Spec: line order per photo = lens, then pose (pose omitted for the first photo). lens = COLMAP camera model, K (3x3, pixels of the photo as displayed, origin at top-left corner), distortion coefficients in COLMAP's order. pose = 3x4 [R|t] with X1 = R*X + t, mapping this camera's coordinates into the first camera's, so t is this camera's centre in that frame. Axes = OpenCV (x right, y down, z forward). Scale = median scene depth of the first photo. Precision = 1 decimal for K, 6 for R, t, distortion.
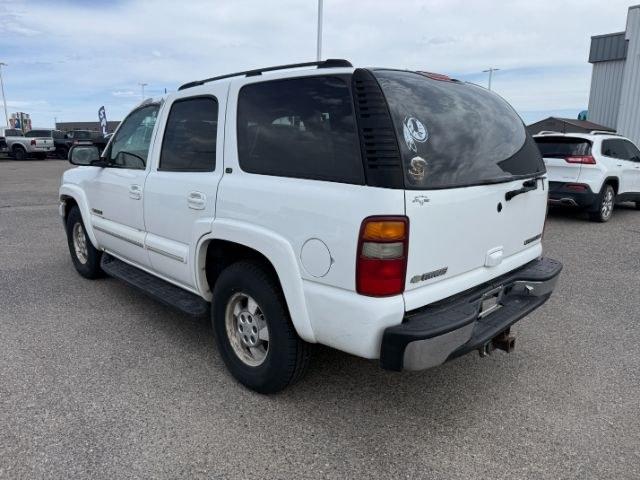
lens RADIAL K [[483.9, 0, 310.2], [0, 483.9, 239.8], [0, 0, 1]] dist [0.001825, 0.000004]
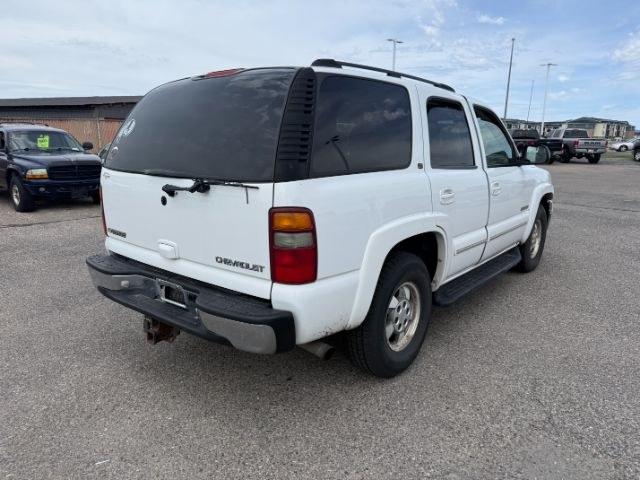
lens RADIAL K [[459.6, 0, 319.7], [0, 459.6, 227.2], [0, 0, 1]] dist [0.006102, 0.001827]
pose [[0.117236, 0.184834, -0.975752, 1.617264], [-0.215935, 0.963765, 0.156619, -0.275679], [0.969344, 0.192338, 0.152900, 1.378294]]
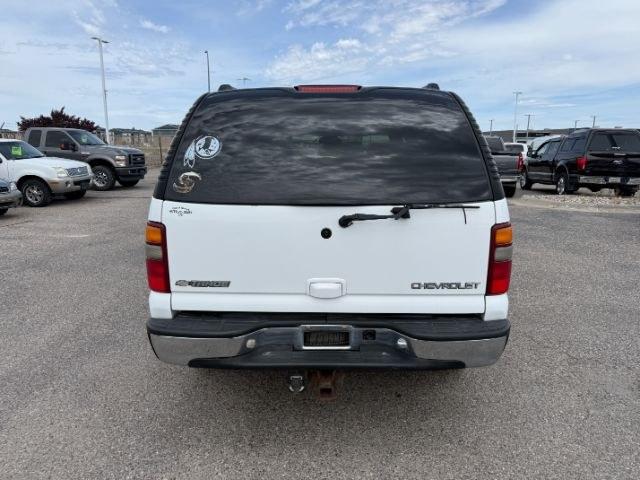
lens RADIAL K [[451.6, 0, 293.5], [0, 451.6, 239.3], [0, 0, 1]] dist [0.078967, -0.079520]
pose [[0.681632, 0.141094, -0.717963, 1.102101], [-0.145883, 0.987738, 0.055608, -0.109004], [0.717005, 0.066834, 0.693857, 0.450426]]
